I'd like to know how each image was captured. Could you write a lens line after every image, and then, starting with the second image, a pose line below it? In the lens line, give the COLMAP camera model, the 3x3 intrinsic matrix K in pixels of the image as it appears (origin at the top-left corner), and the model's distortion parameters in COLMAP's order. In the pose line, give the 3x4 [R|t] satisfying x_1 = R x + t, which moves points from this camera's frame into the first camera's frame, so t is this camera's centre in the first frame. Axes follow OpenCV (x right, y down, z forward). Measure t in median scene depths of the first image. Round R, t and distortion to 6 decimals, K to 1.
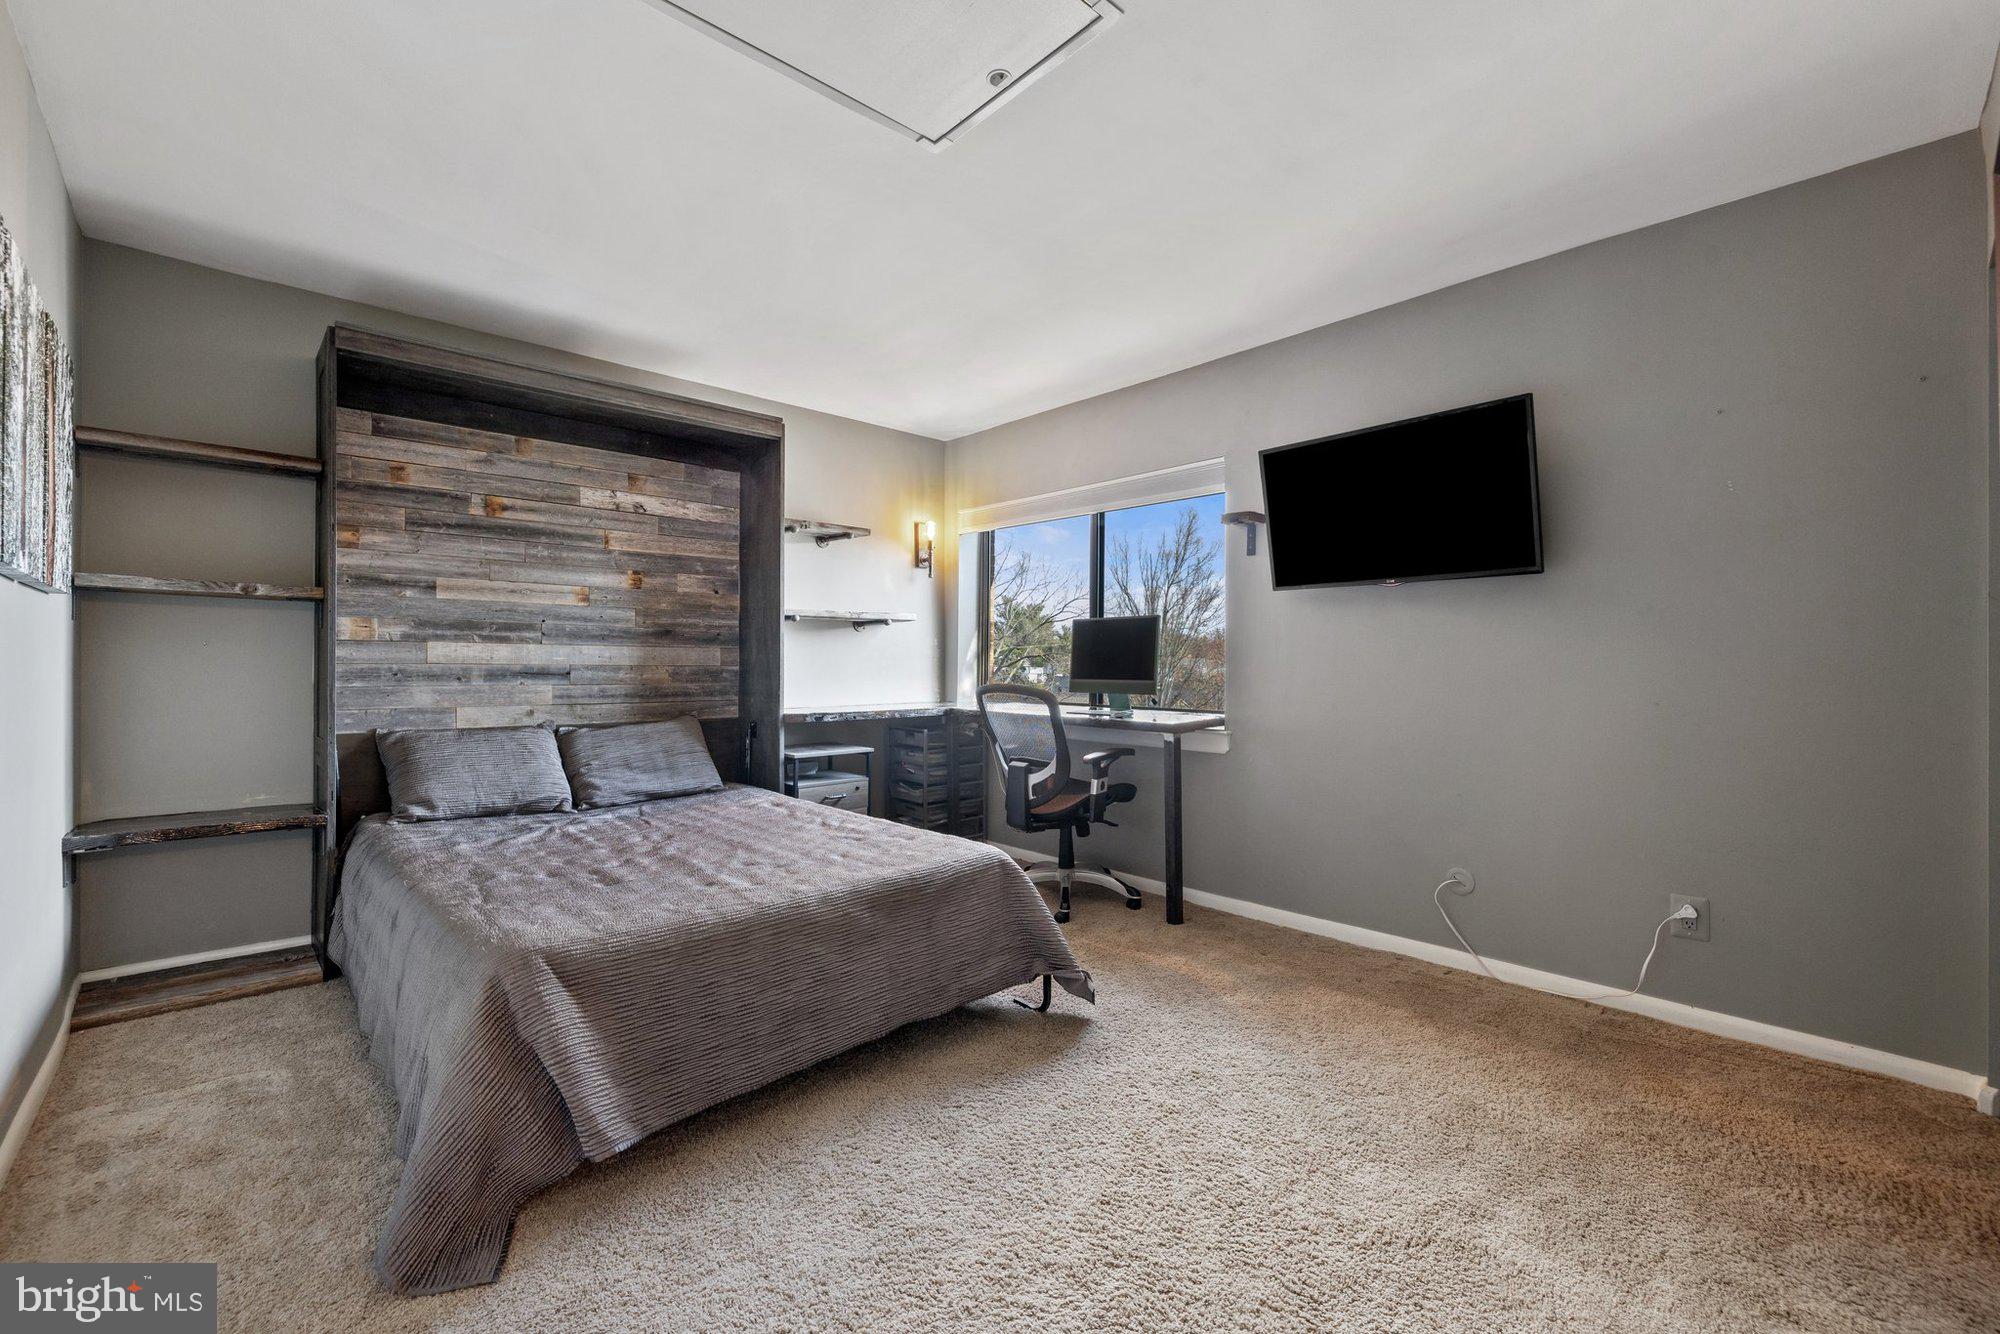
lens RADIAL K [[837.6, 0, 970.3], [0, 837.6, 658.4], [0, 0, 1]] dist [0.000484, -0.000007]
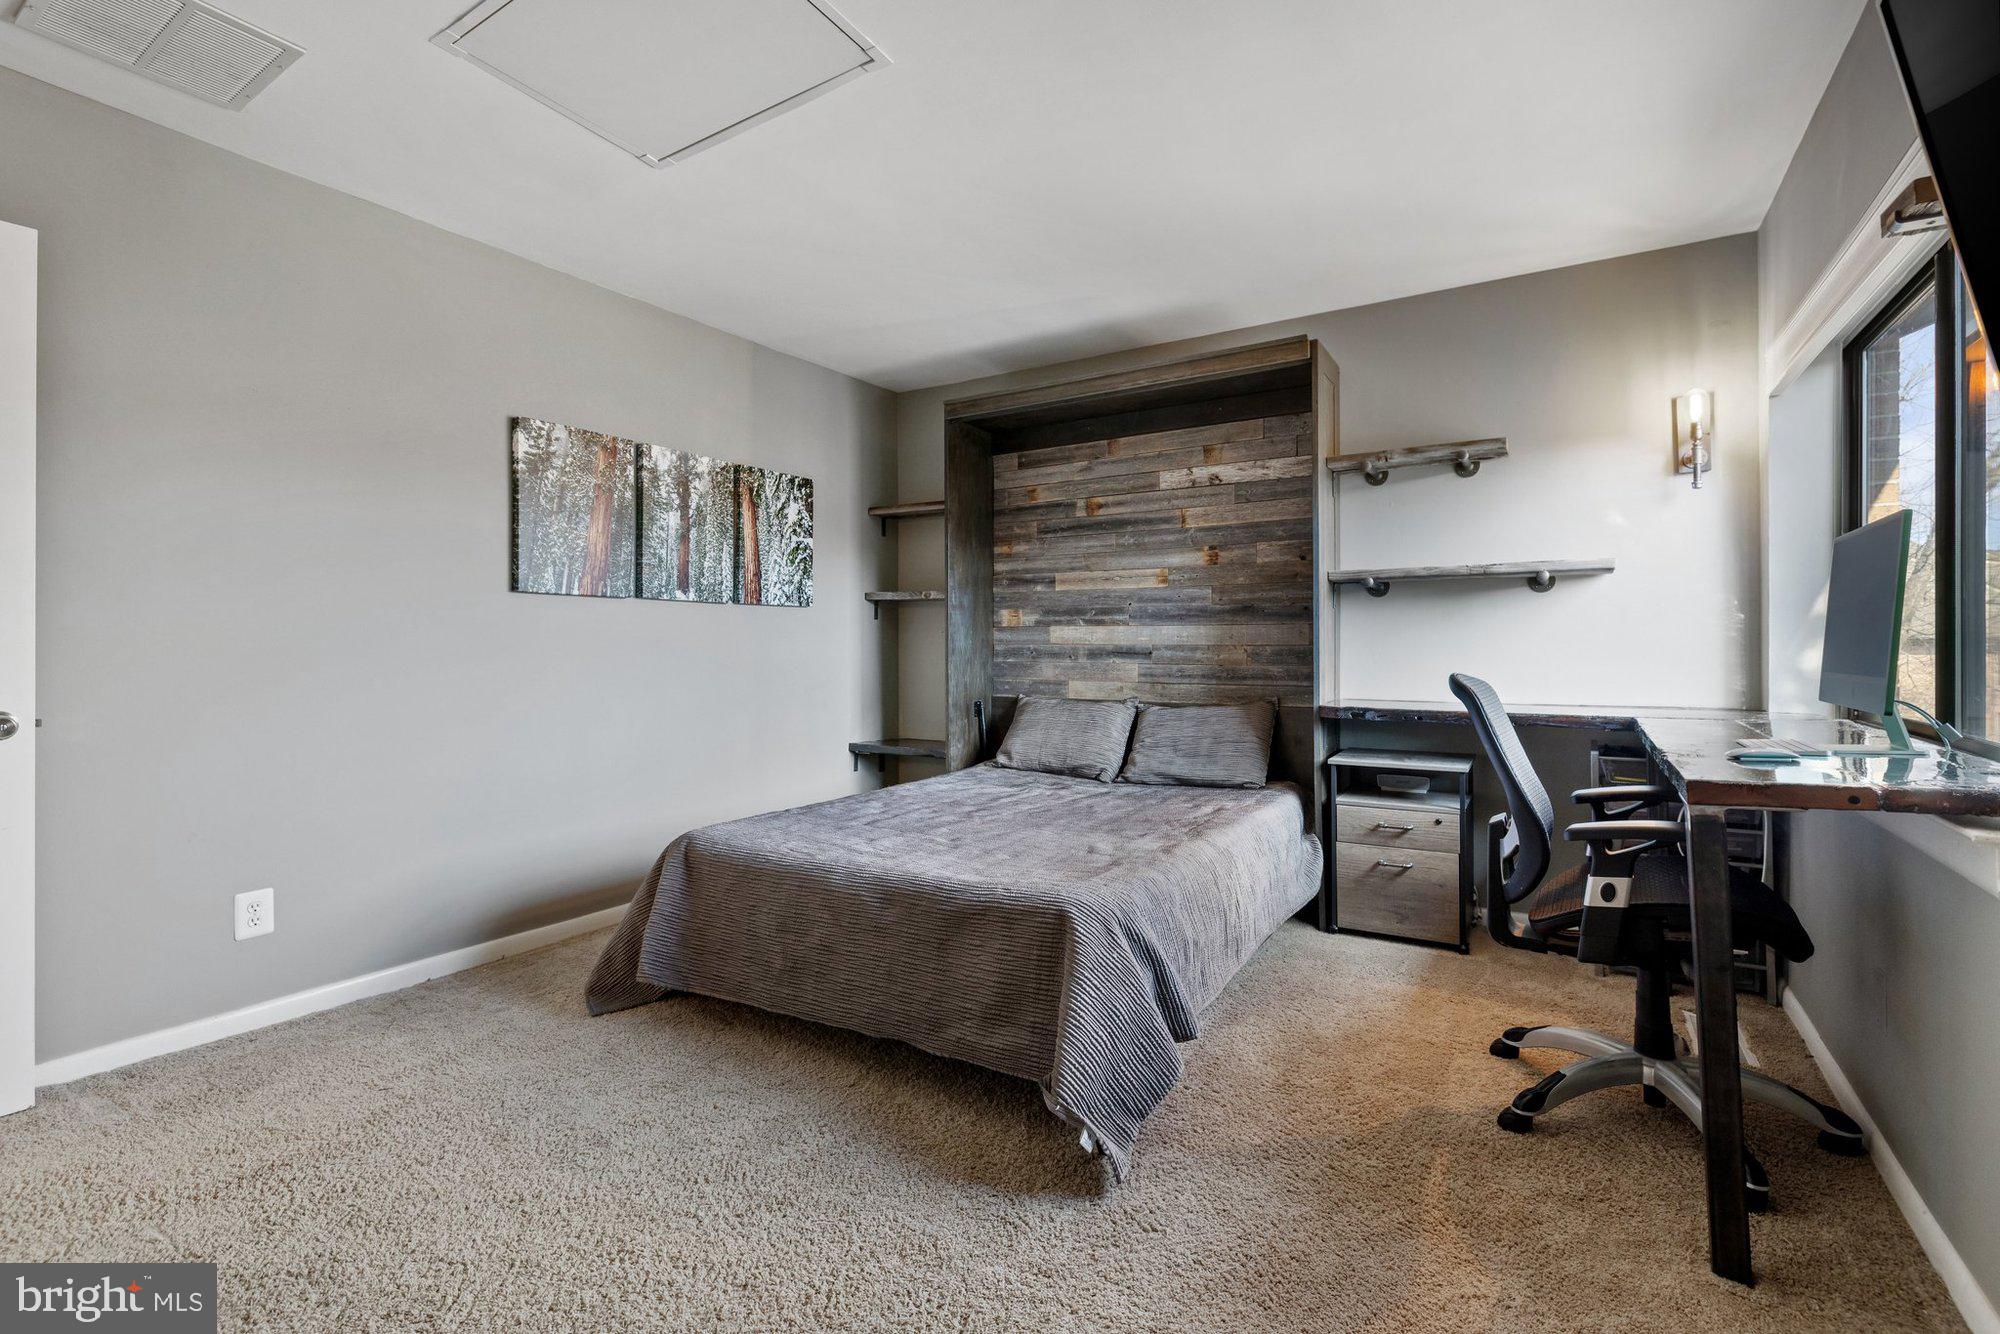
lens RADIAL K [[893.3, 0, 994.6], [0, 893.3, 639.6], [0, 0, 1]] dist [-0.000997, 0.000023]
pose [[0.274261, -0.007860, -0.961623, 0.554037], [0.010670, 0.999930, -0.005130, 0.005255], [0.961596, -0.008853, 0.274325, 0.521910]]
